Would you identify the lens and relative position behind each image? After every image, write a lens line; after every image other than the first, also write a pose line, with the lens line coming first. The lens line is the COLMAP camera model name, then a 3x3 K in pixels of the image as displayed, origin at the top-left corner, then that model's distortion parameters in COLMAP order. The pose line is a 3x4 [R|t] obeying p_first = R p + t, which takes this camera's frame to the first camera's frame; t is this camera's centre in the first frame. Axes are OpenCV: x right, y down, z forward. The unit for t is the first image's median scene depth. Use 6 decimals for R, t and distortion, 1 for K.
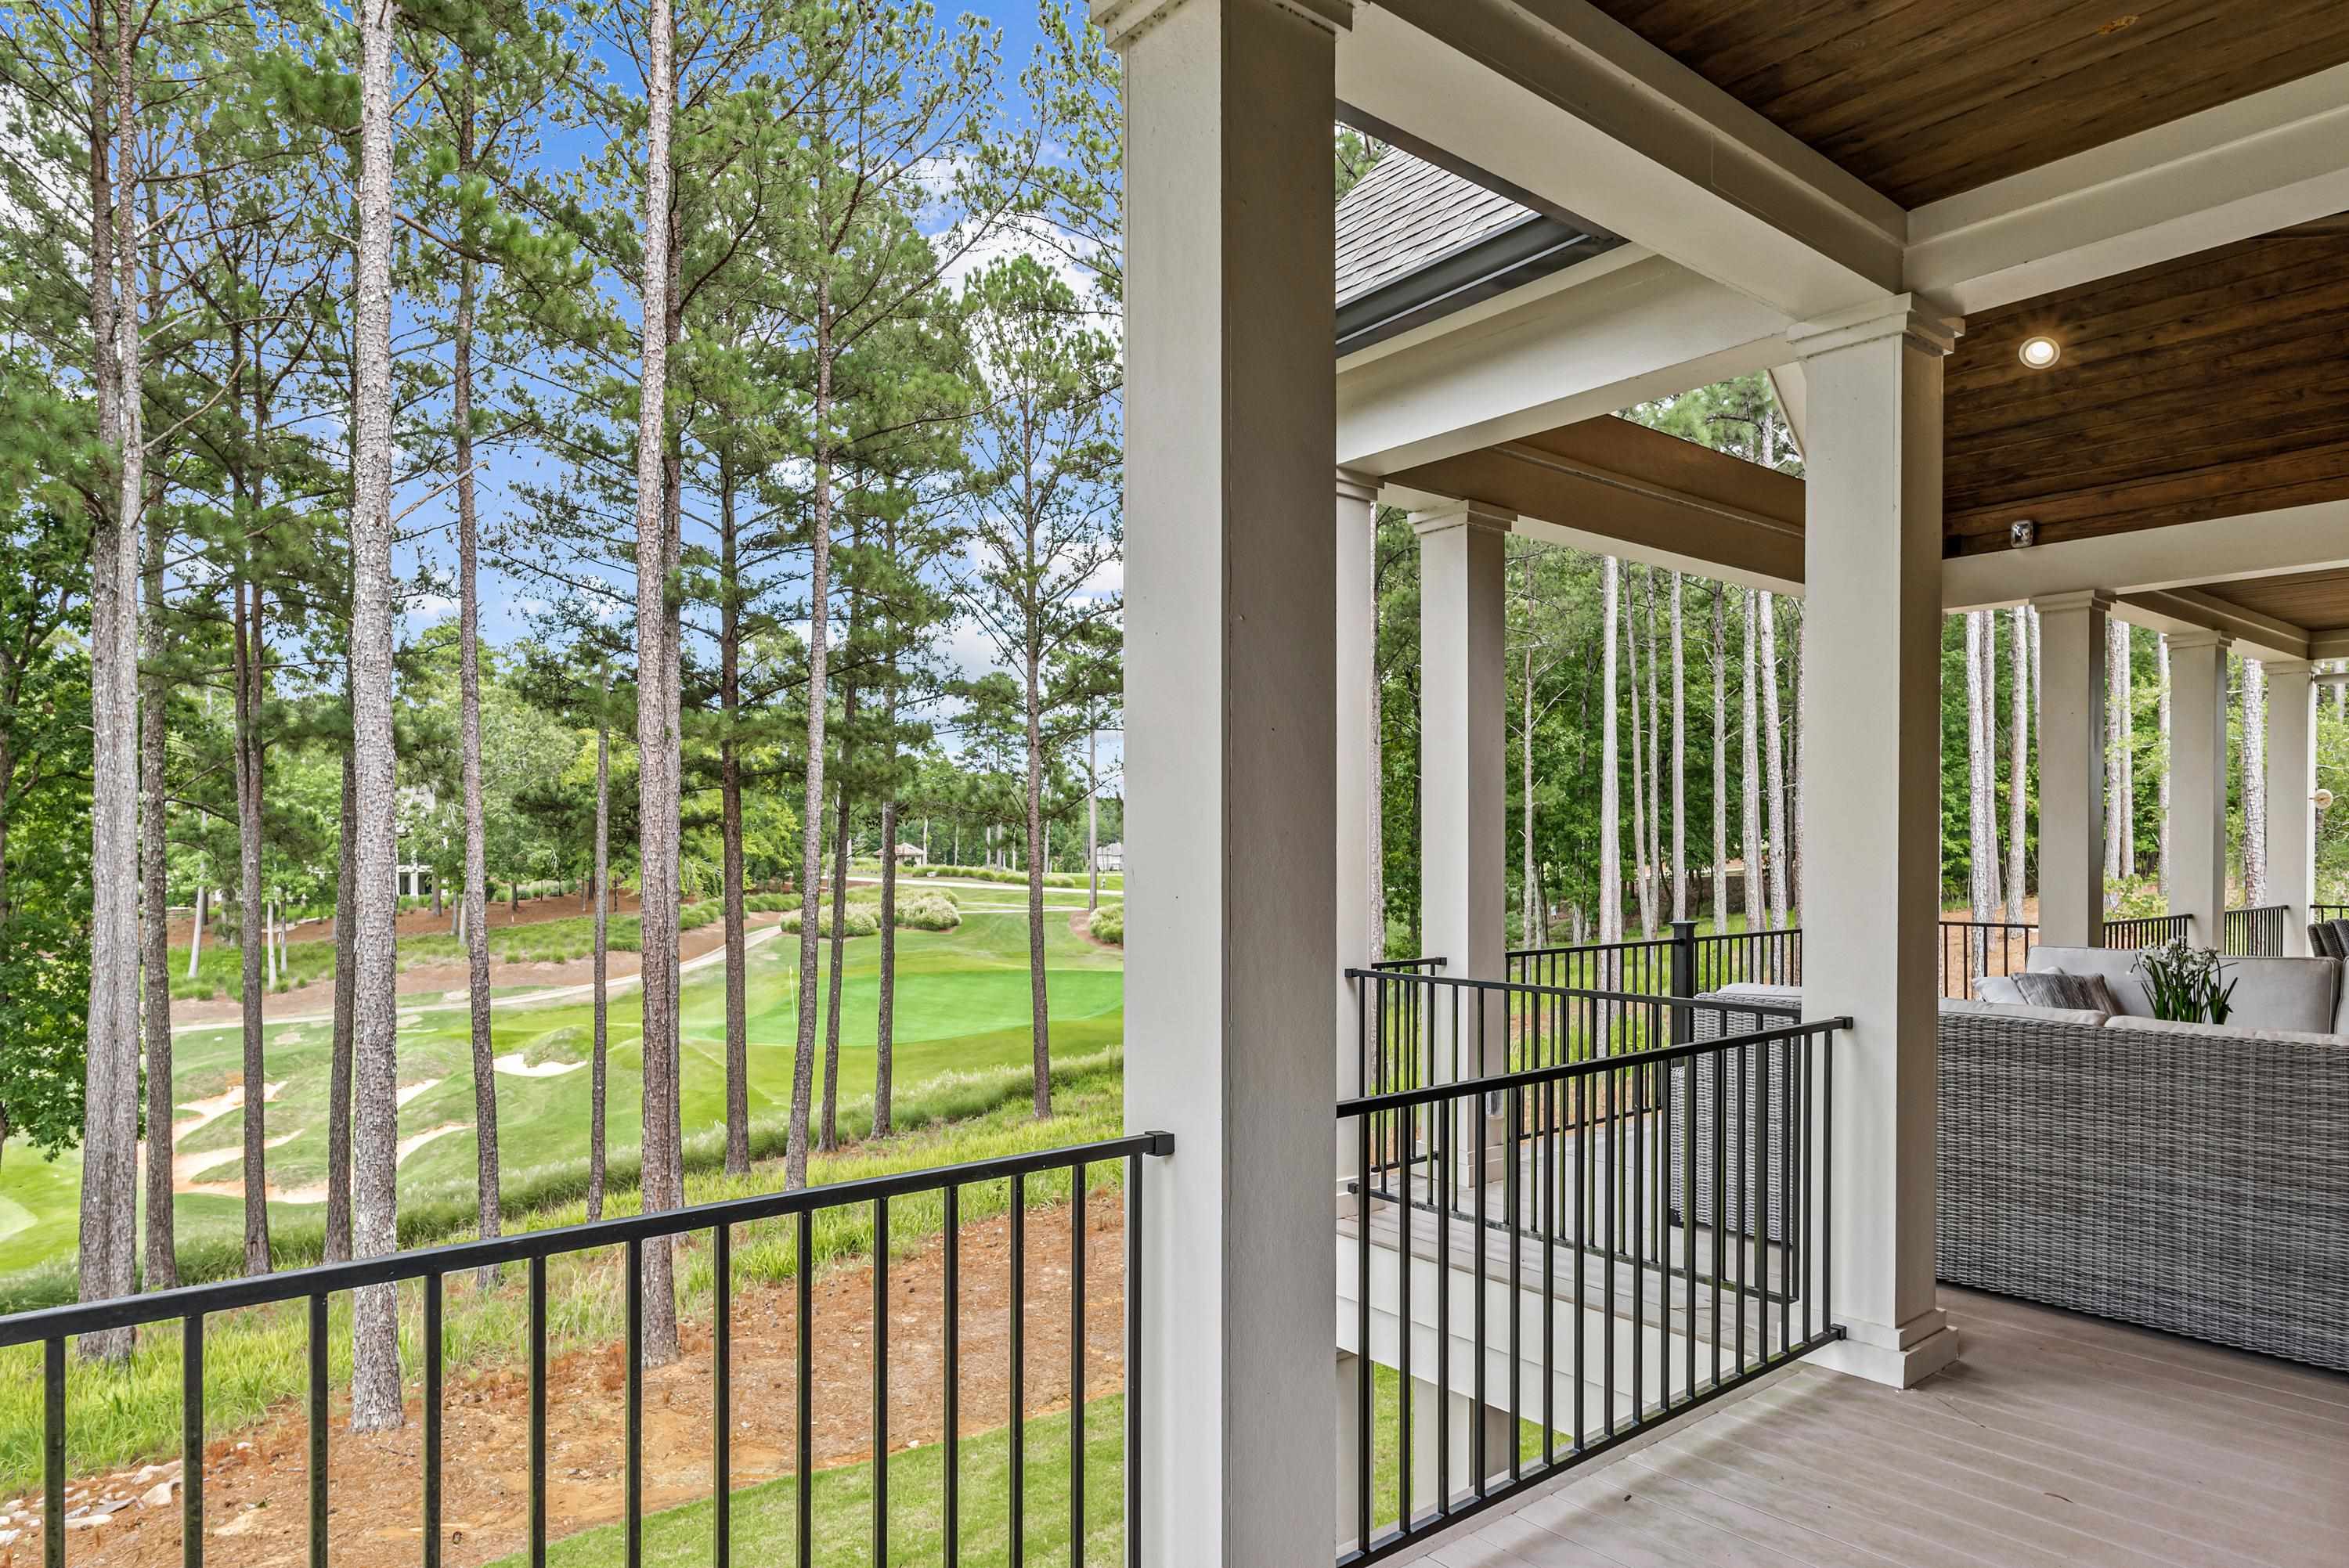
lens RADIAL K [[1367.9, 0, 1152.5], [0, 1367.9, 866.0], [0, 0, 1]] dist [-0.005435, 0.002534]
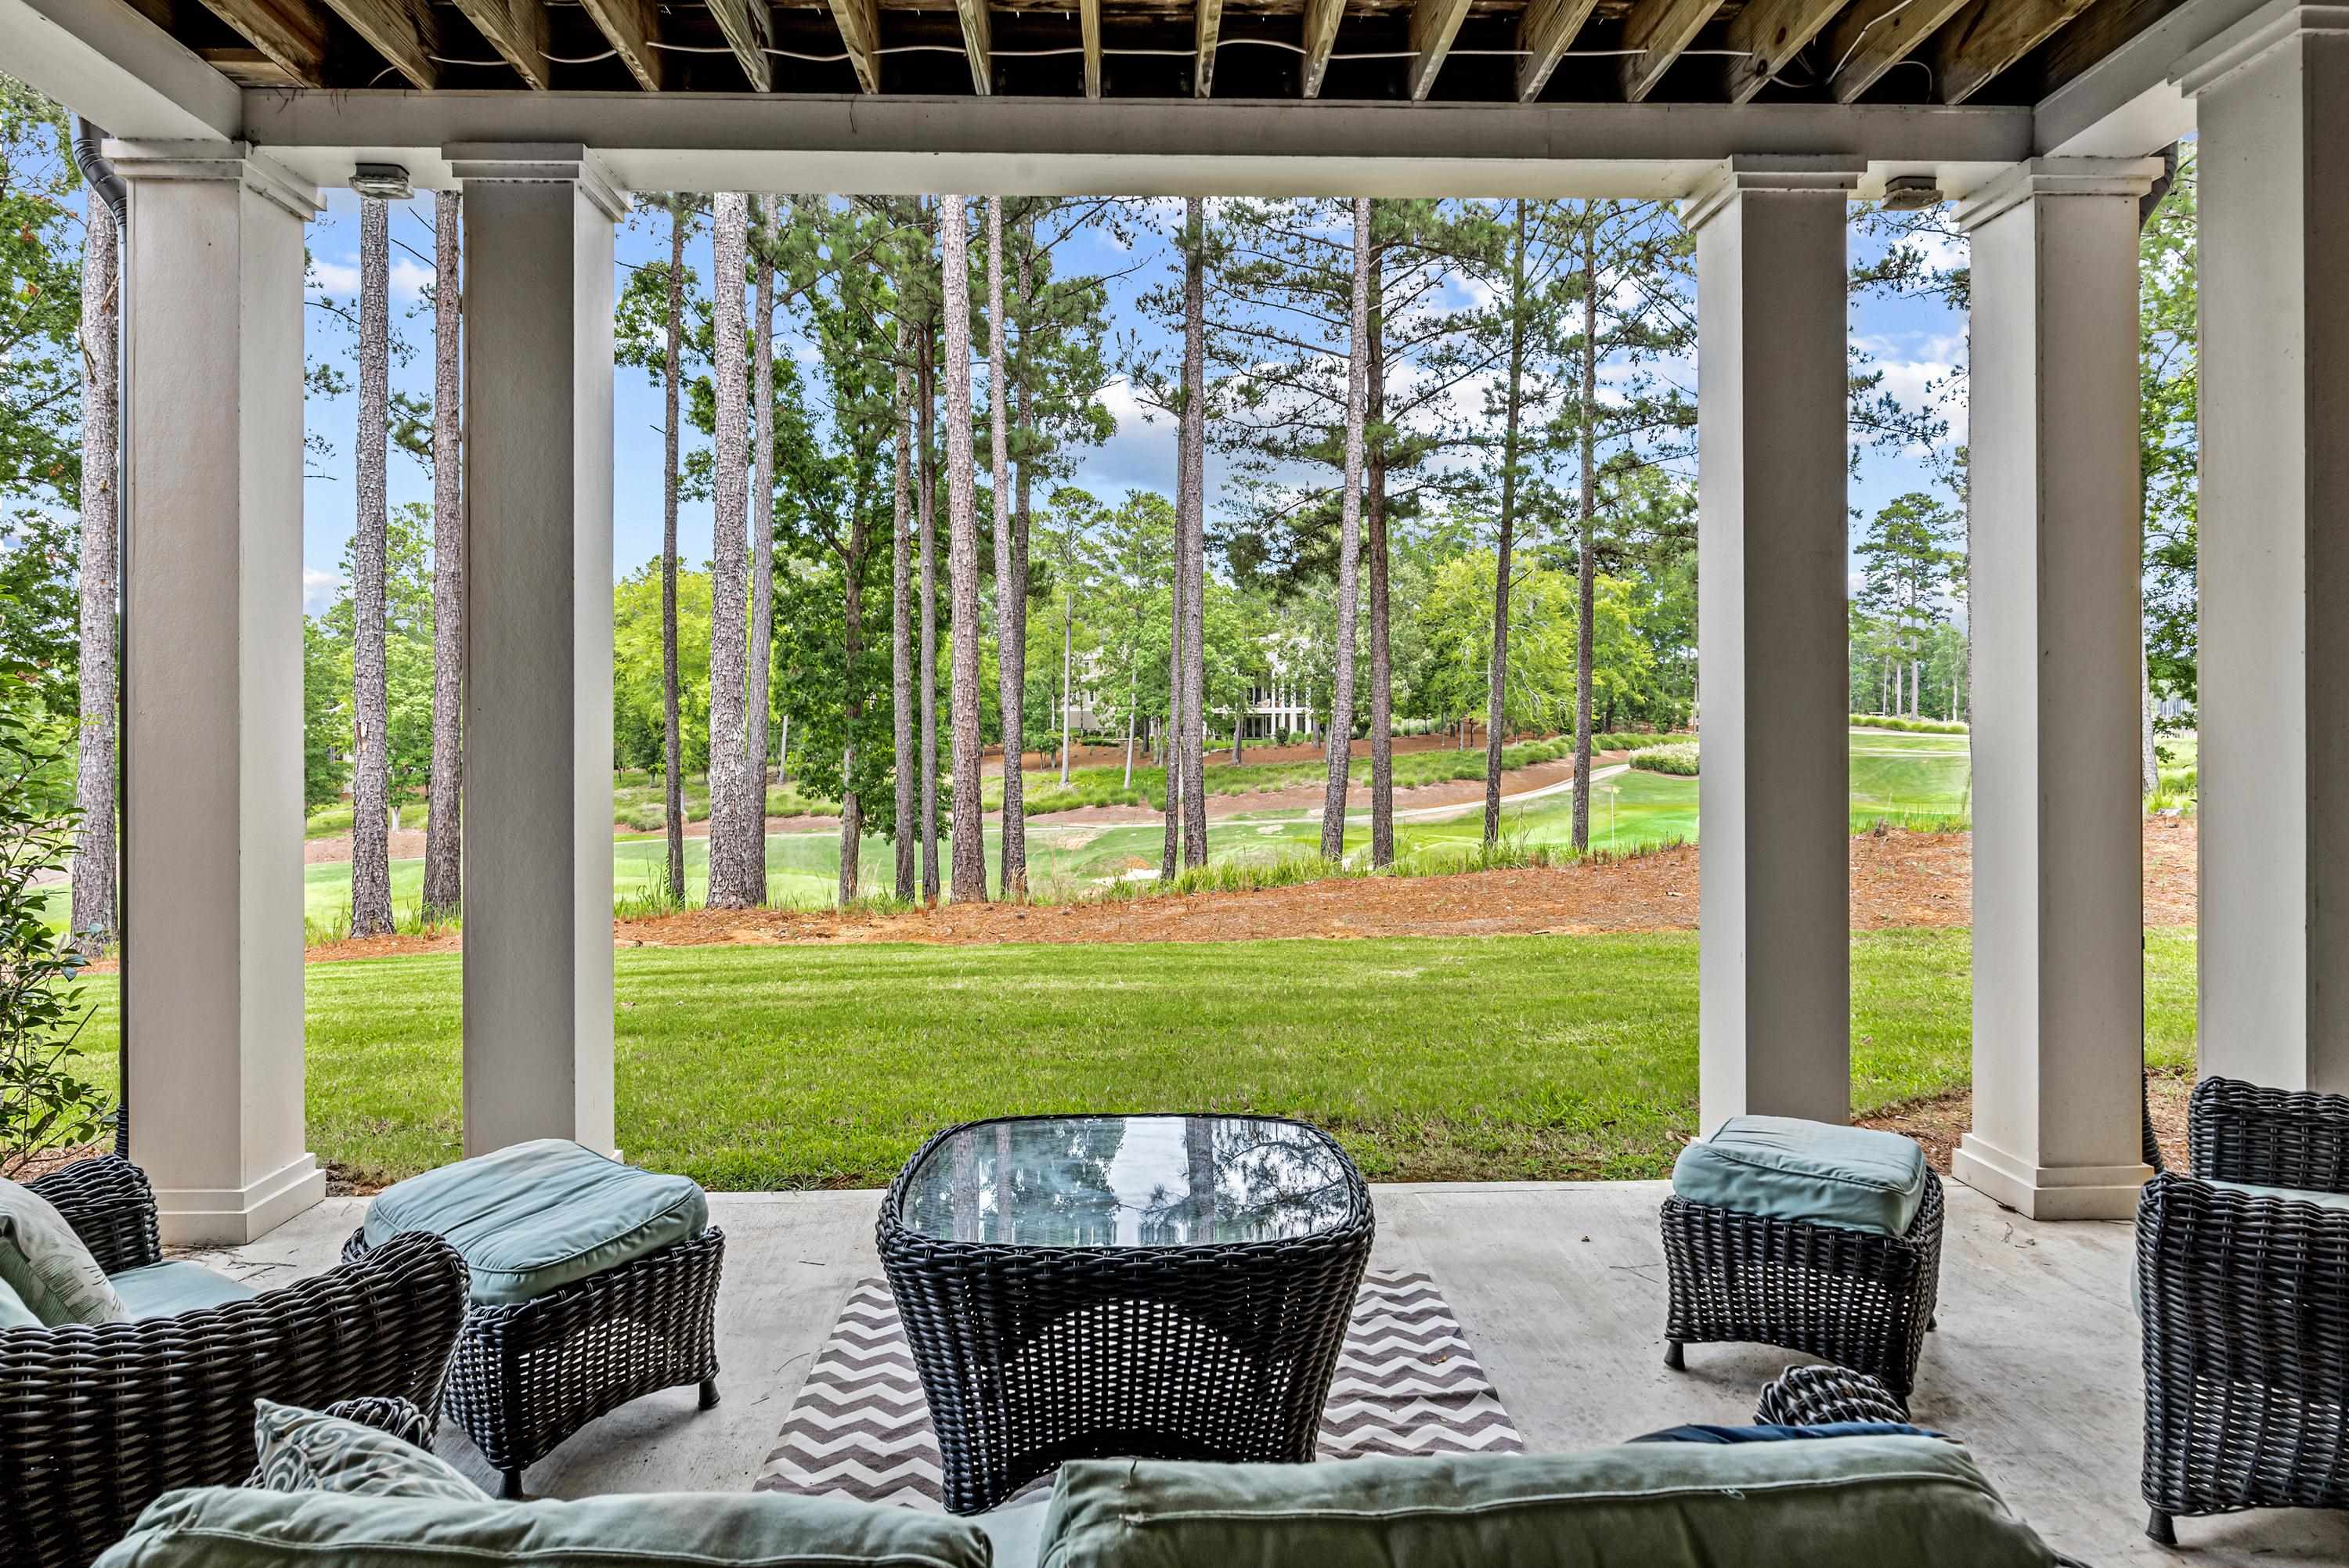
lens RADIAL K [[1367.9, 0, 1165.6], [0, 1367.9, 713.7], [0, 0, 1]] dist [-0.005435, 0.002534]
pose [[0.804663, -0.003627, -0.593721, 0.133617], [-0.005816, 0.999885, -0.013992, 0.089009], [0.593703, 0.014712, 0.804550, 0.108688]]
